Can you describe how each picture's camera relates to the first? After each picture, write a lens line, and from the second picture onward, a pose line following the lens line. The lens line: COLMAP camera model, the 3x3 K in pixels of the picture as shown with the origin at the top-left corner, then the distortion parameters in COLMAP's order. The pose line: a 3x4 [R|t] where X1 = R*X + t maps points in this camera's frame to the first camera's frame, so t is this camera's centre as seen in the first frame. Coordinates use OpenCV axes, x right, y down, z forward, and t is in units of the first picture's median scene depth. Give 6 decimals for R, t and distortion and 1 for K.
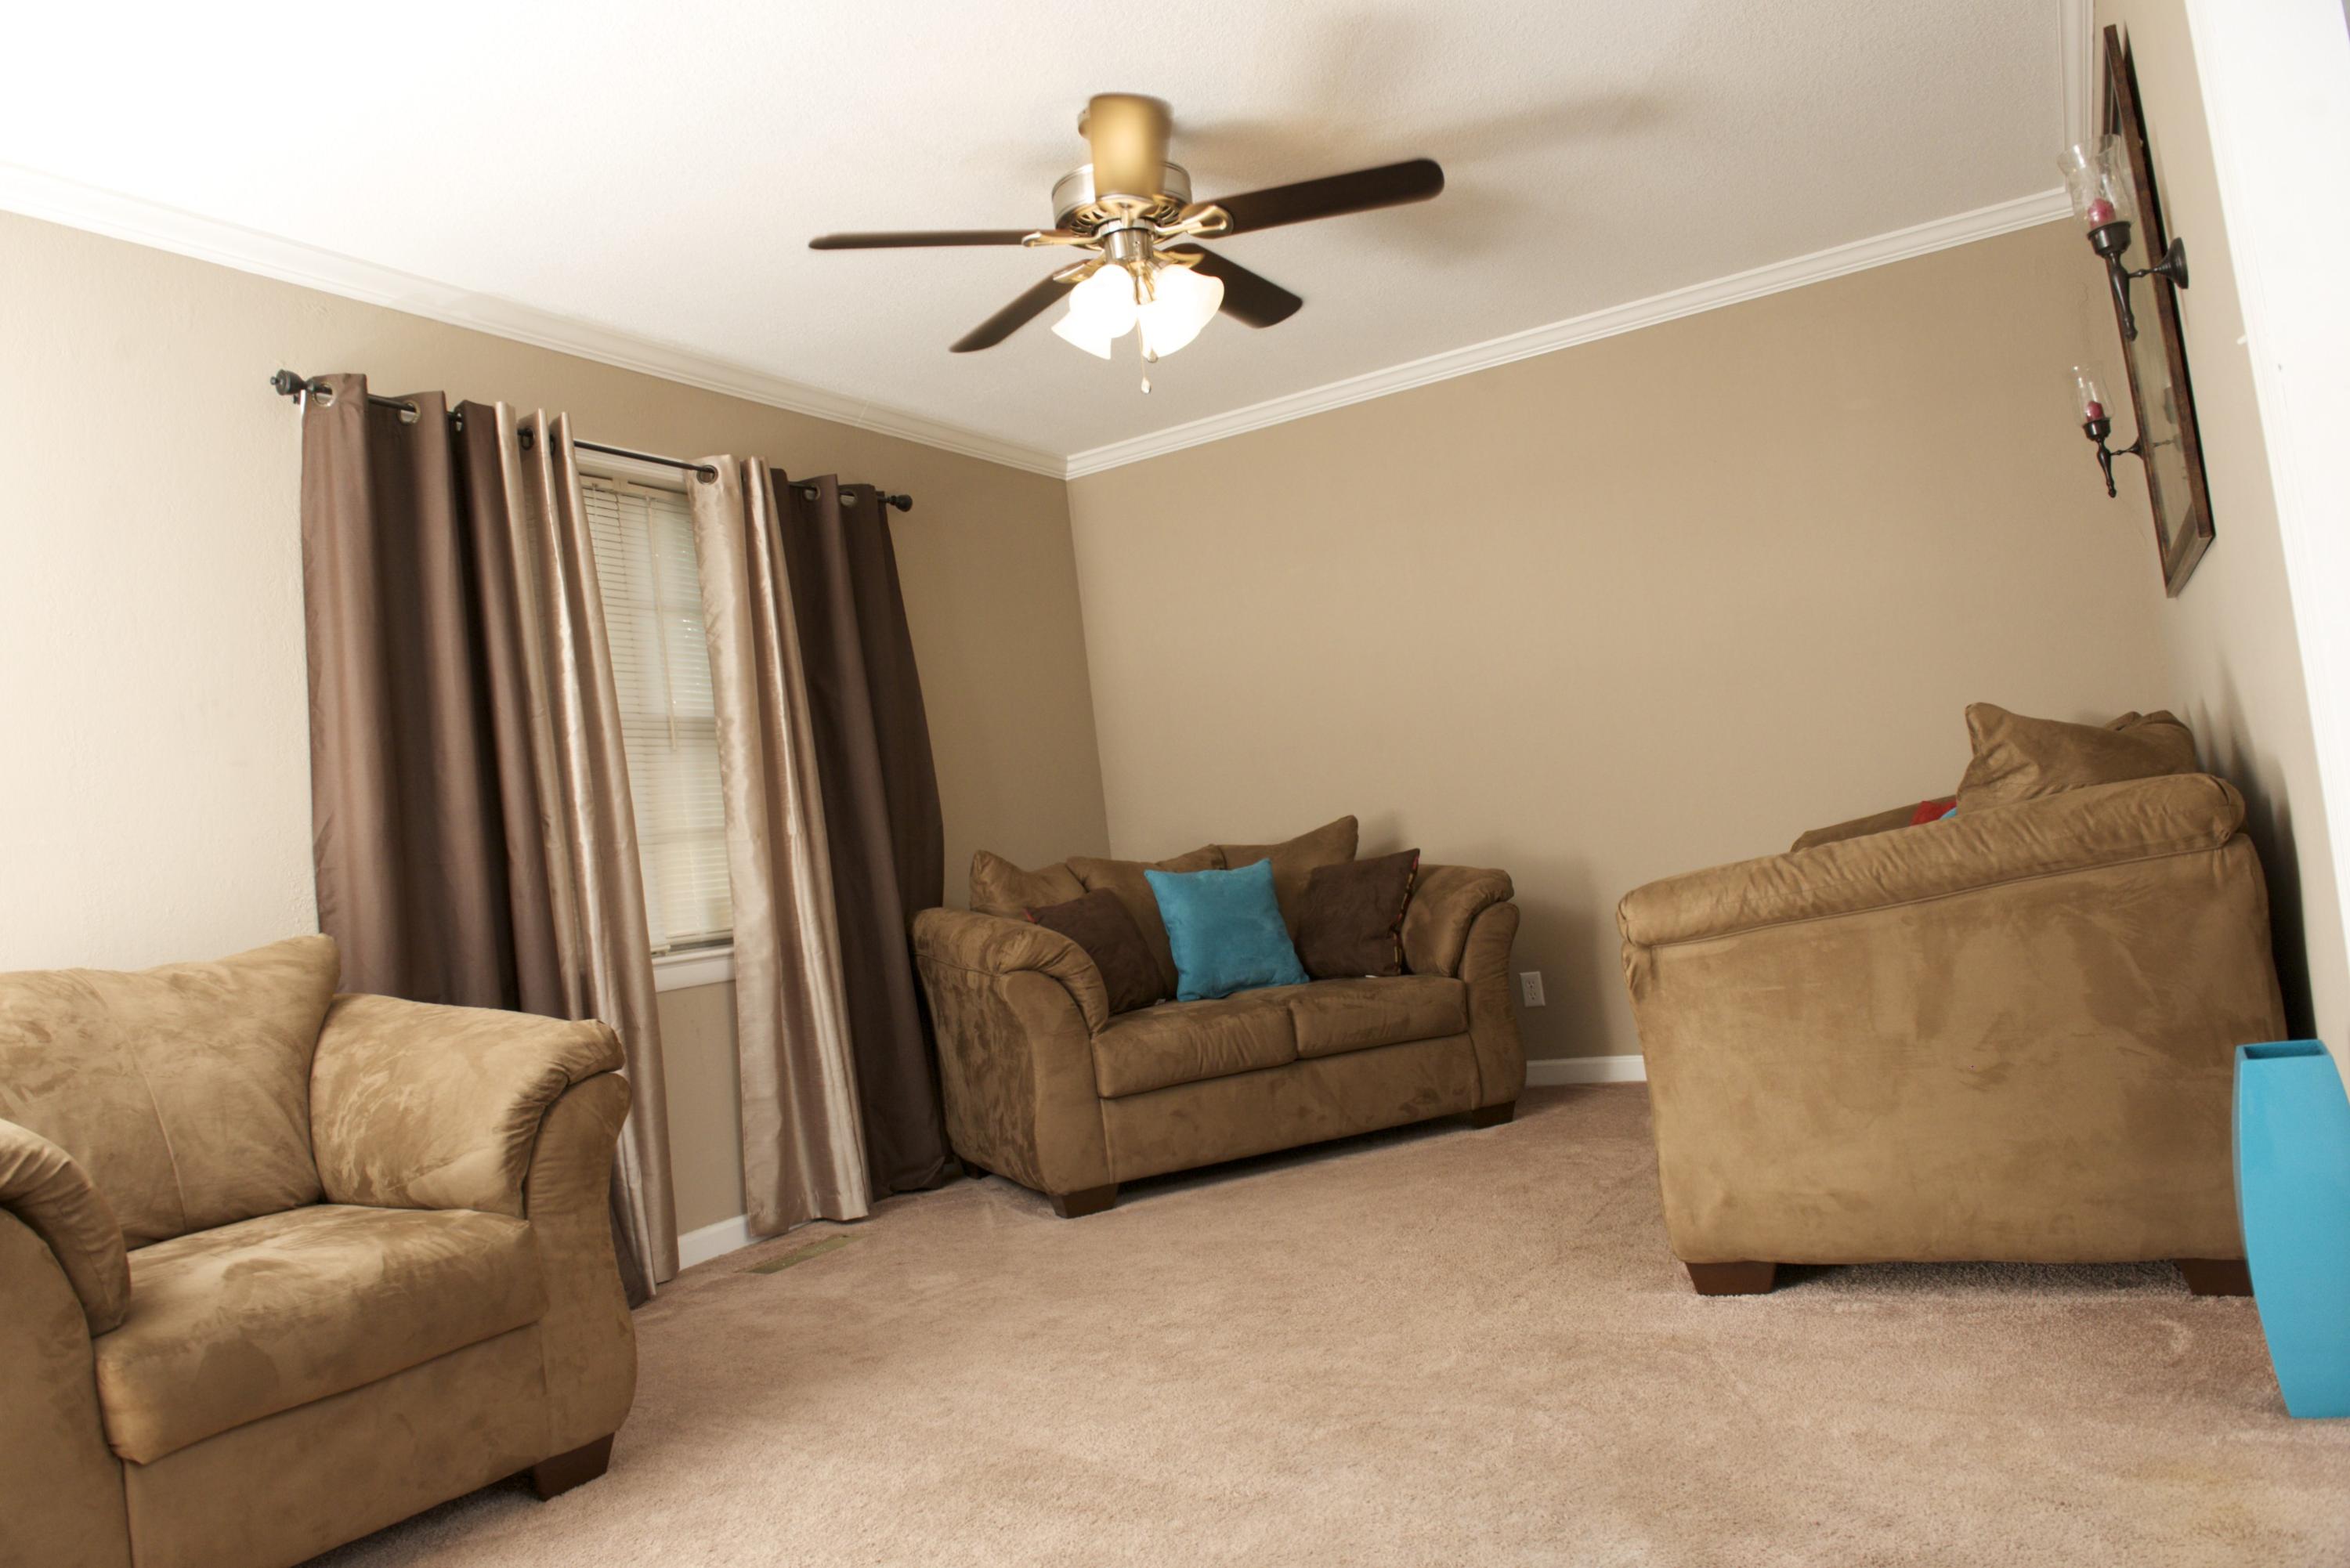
lens RADIAL K [[1613.2, 0, 1168.0], [0, 1613.2, 788.5], [0, 0, 1]] dist [-0.054633, 0.001664]
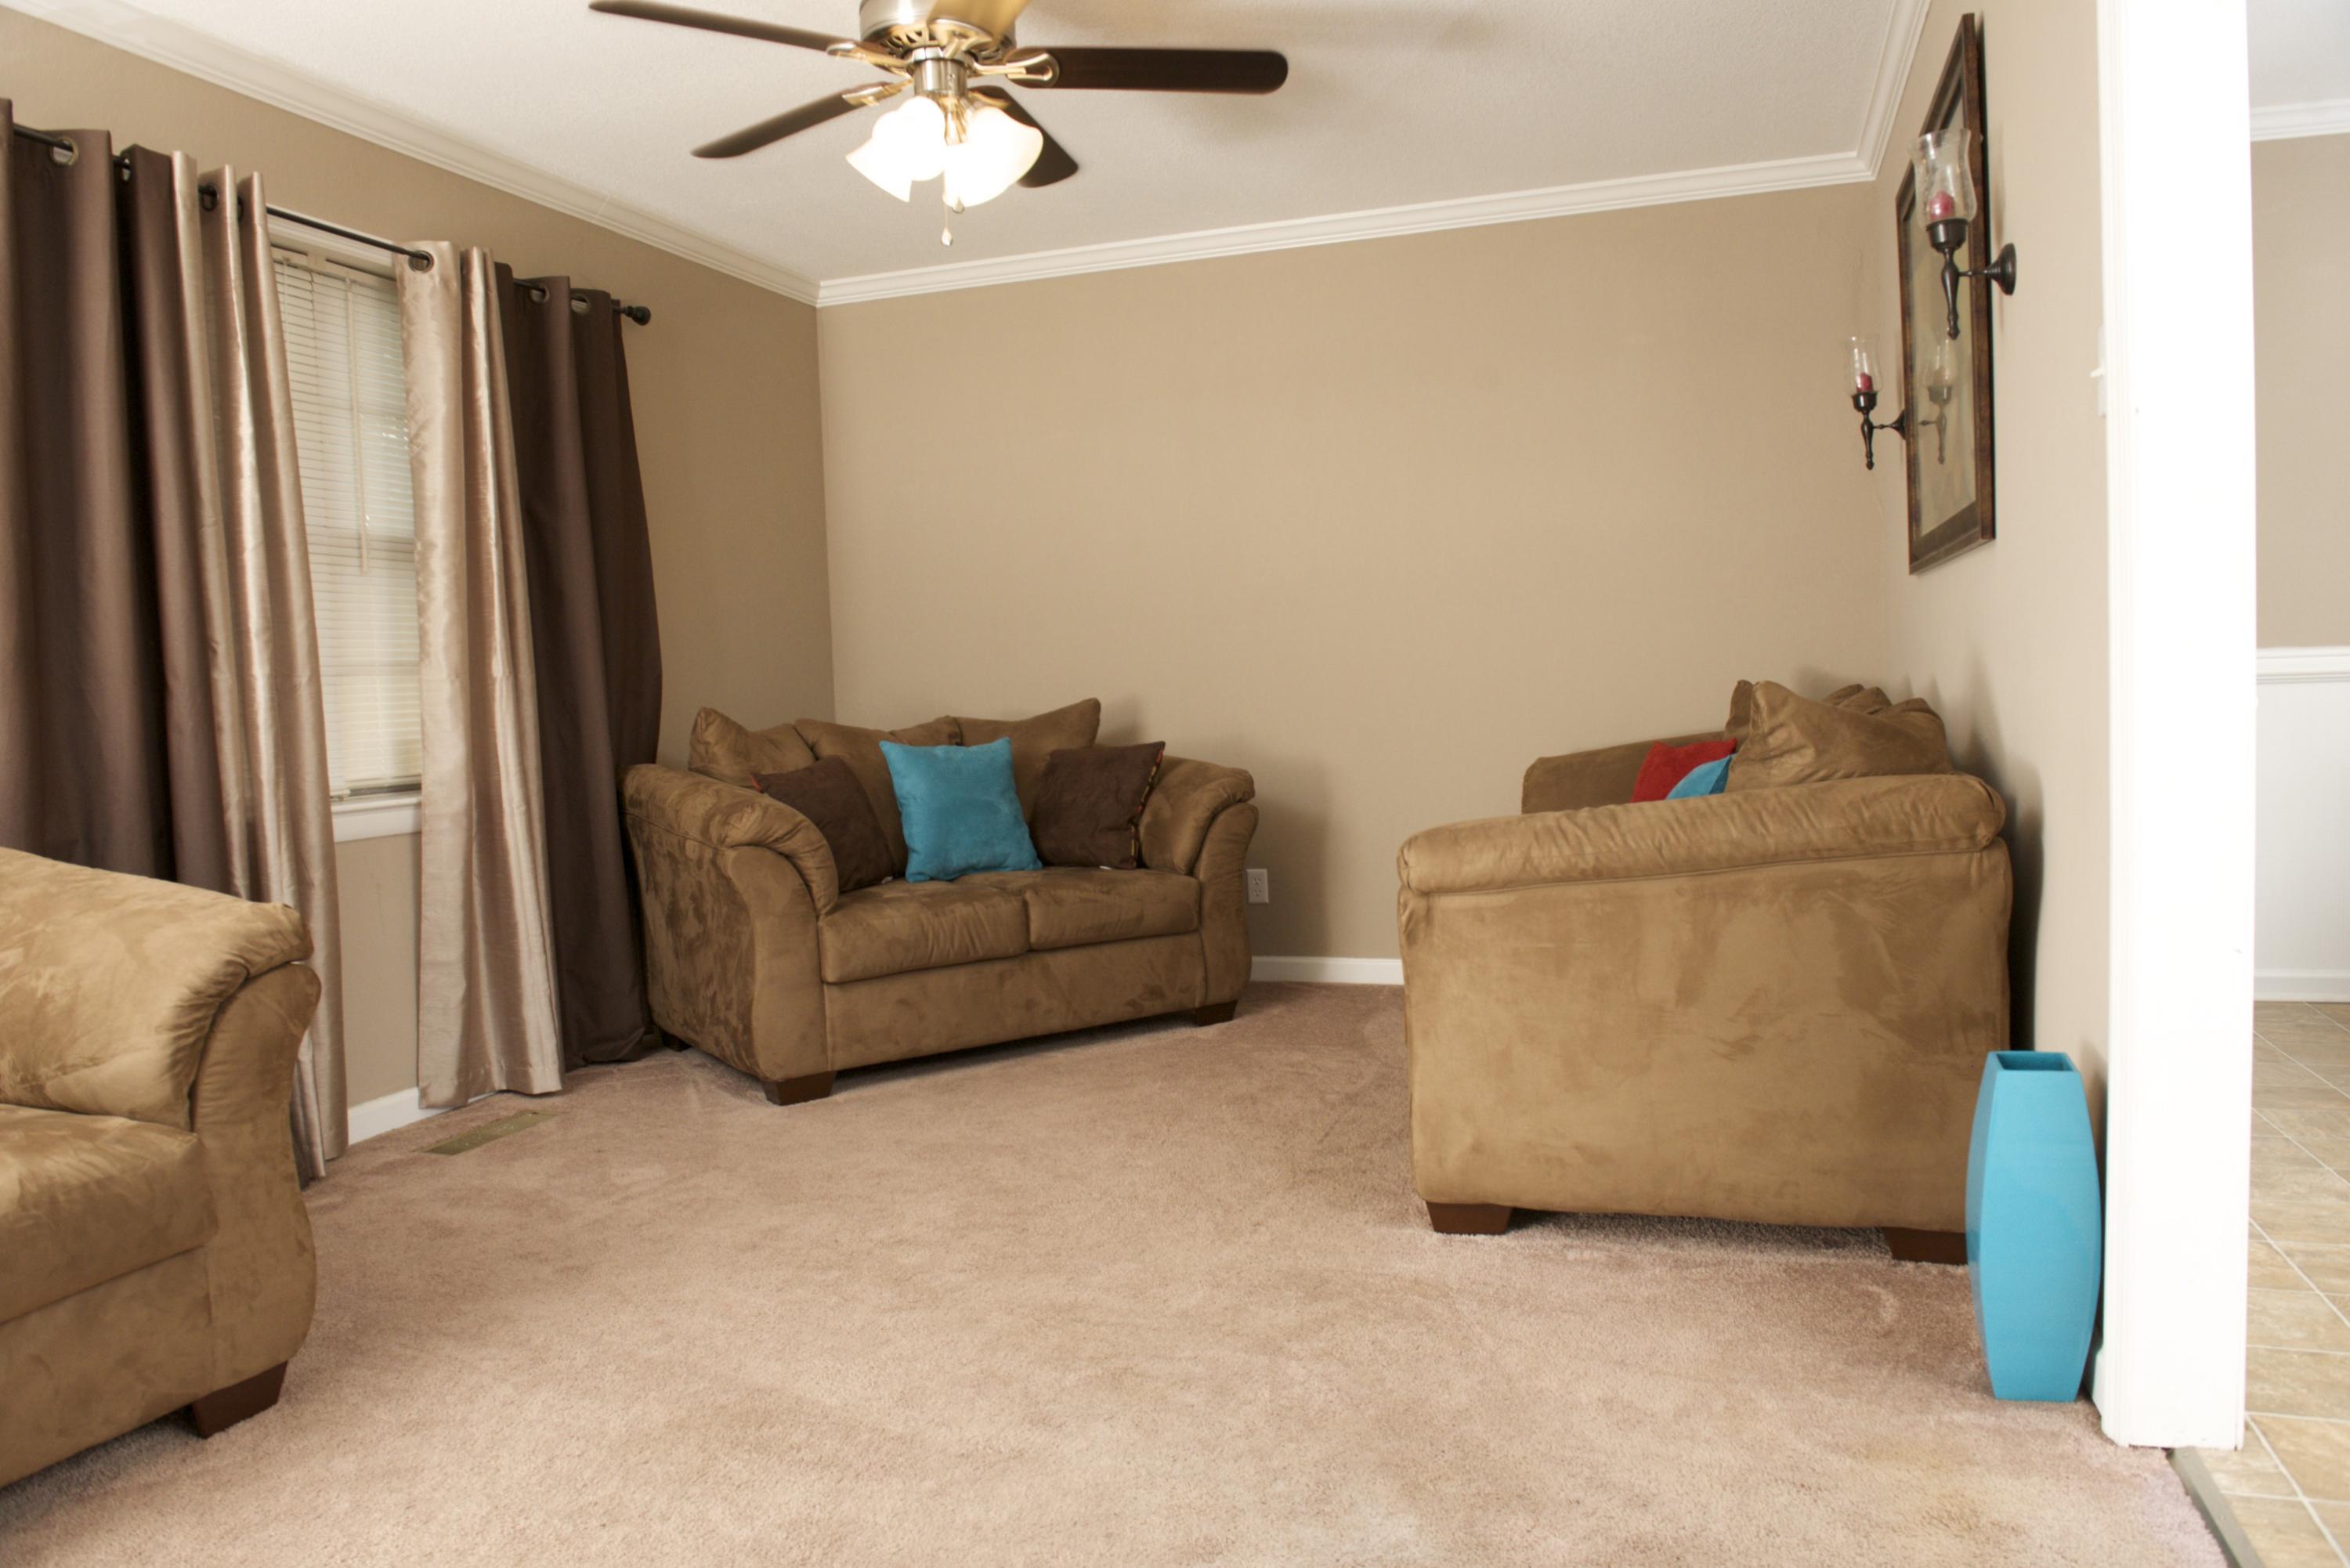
lens RADIAL K [[1613.2, 0, 1171.8], [0, 1613.2, 790.2], [0, 0, 1]] dist [-0.054633, 0.001664]
pose [[0.977607, 0.073437, 0.197210, -0.055509], [-0.092829, 0.991519, 0.090950, -0.040807], [-0.188858, -0.107220, 0.976133, 0.064535]]
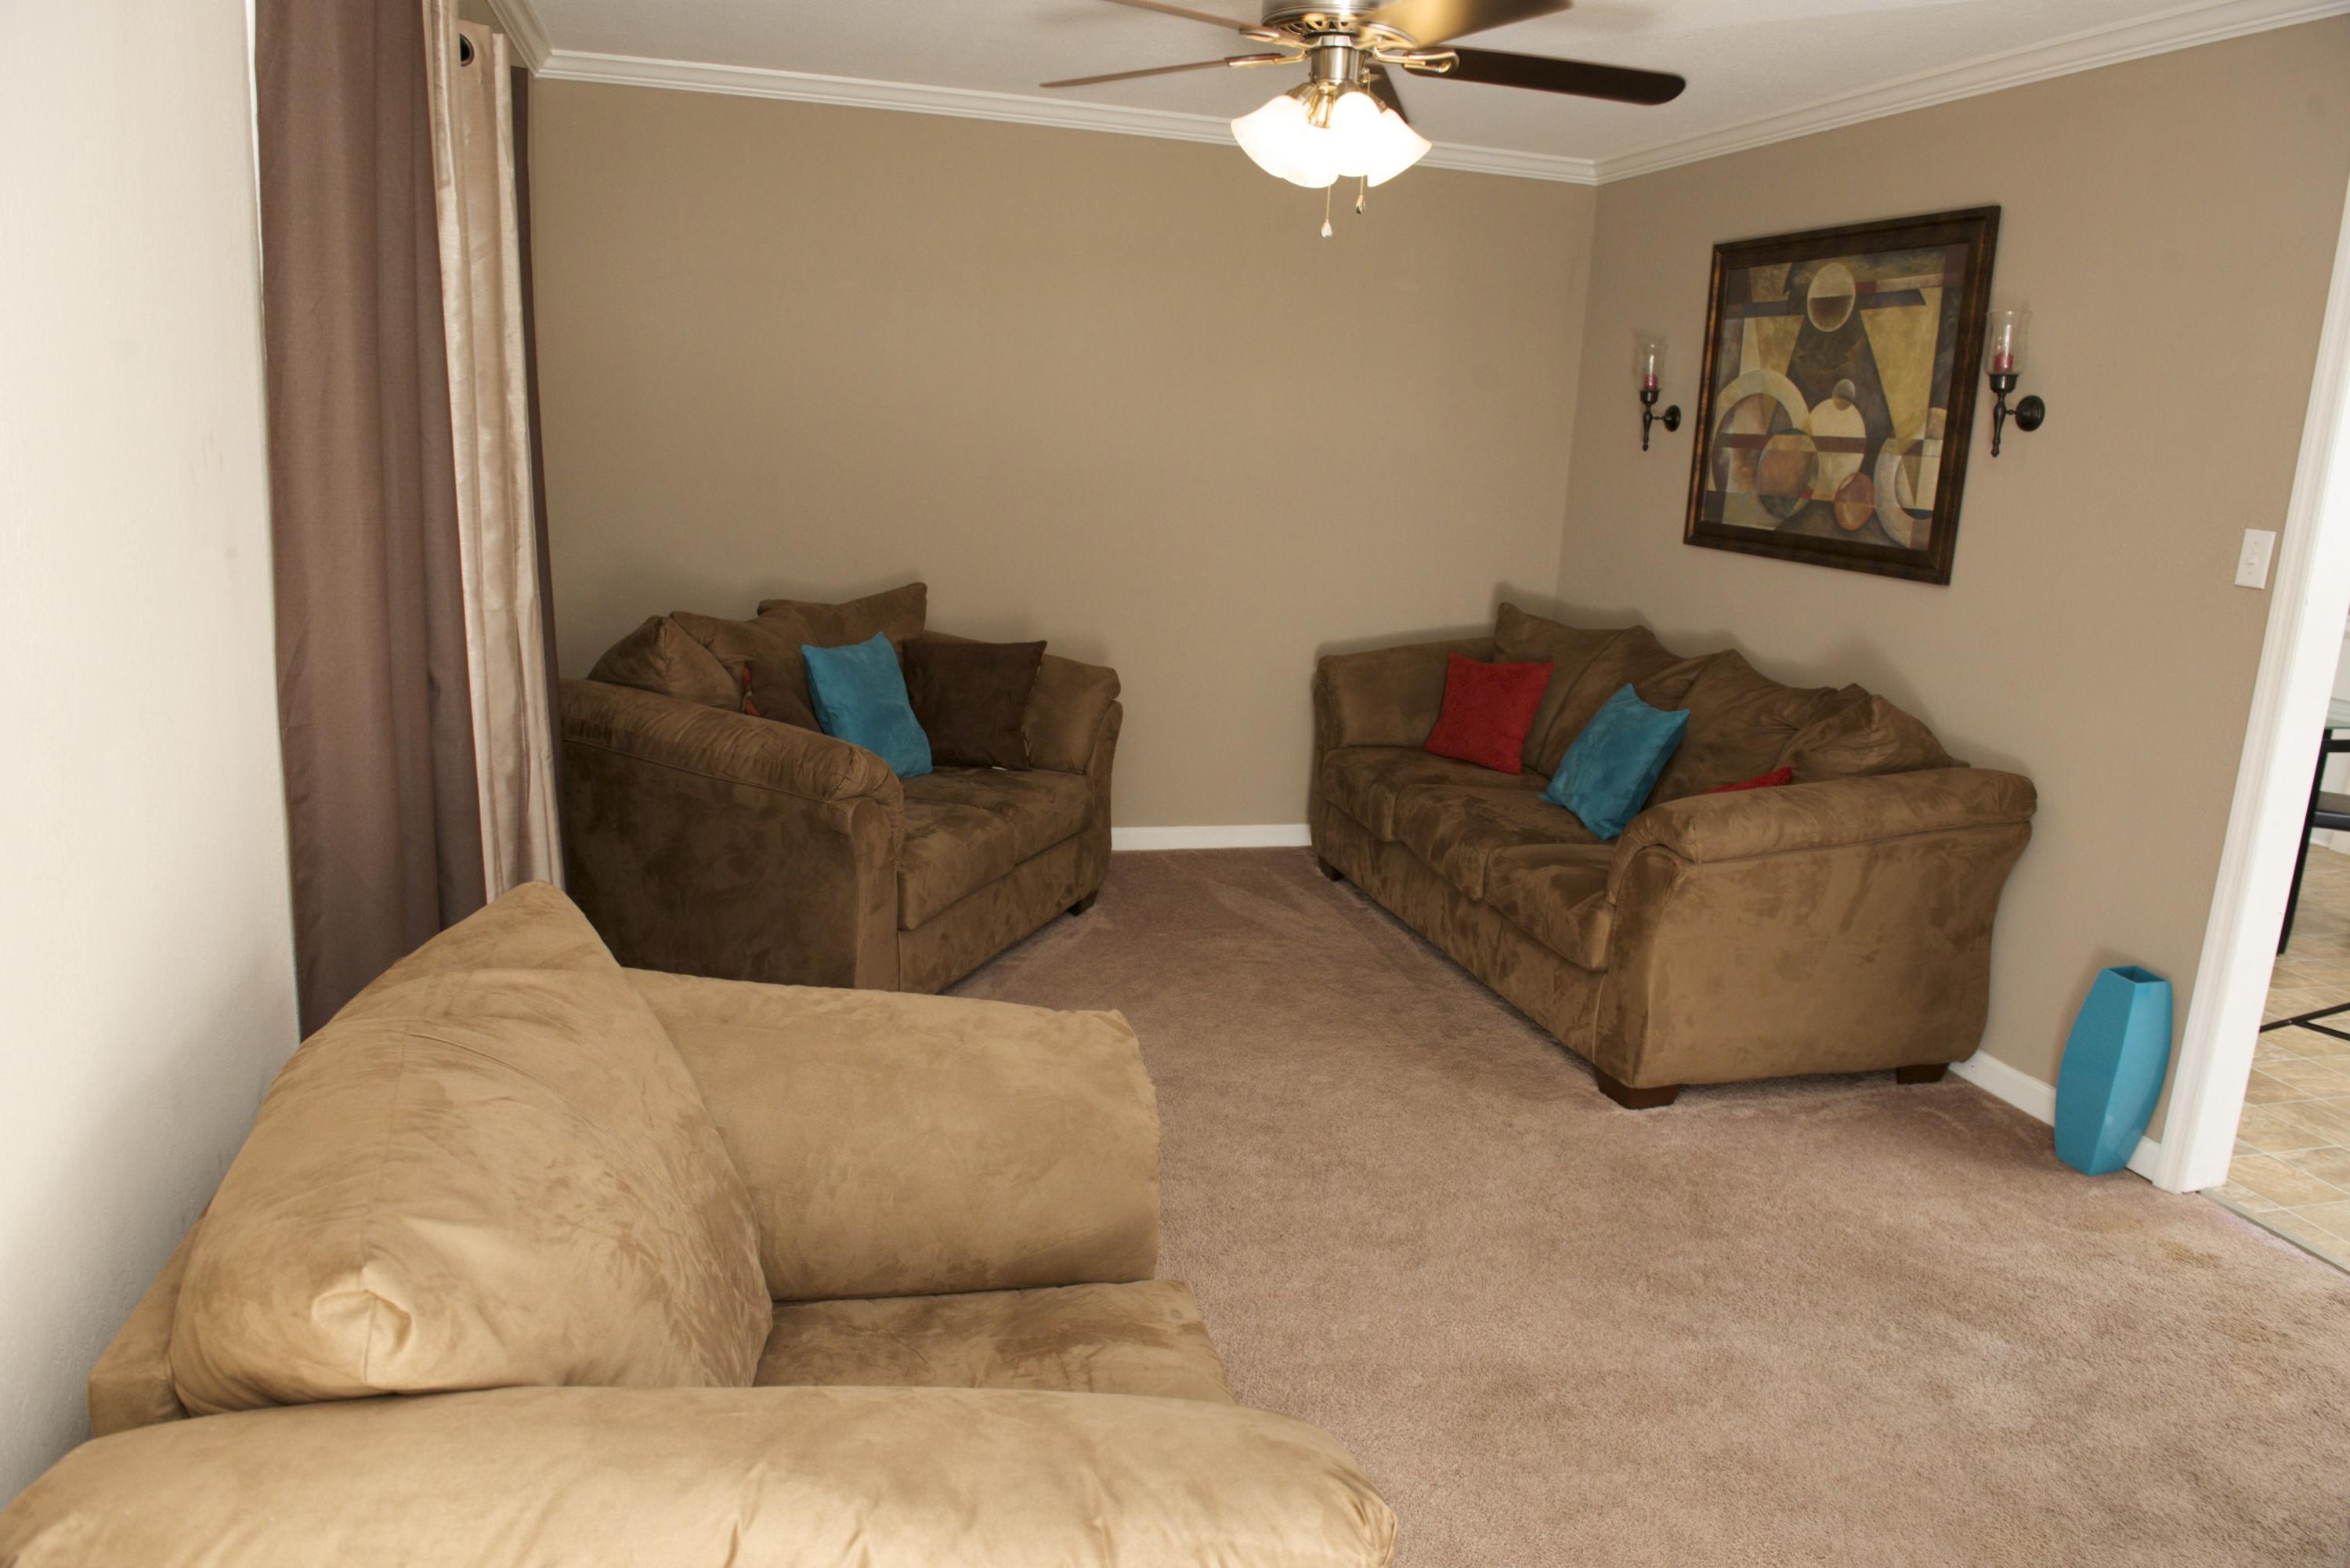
lens RADIAL K [[1613.2, 0, 1178.9], [0, 1613.2, 781.4], [0, 0, 1]] dist [-0.054633, 0.001664]
pose [[0.681935, -0.002745, 0.731408, -0.907954], [-0.174594, 0.970474, 0.166426, -0.102391], [-0.710269, -0.241191, 0.661320, 0.468640]]
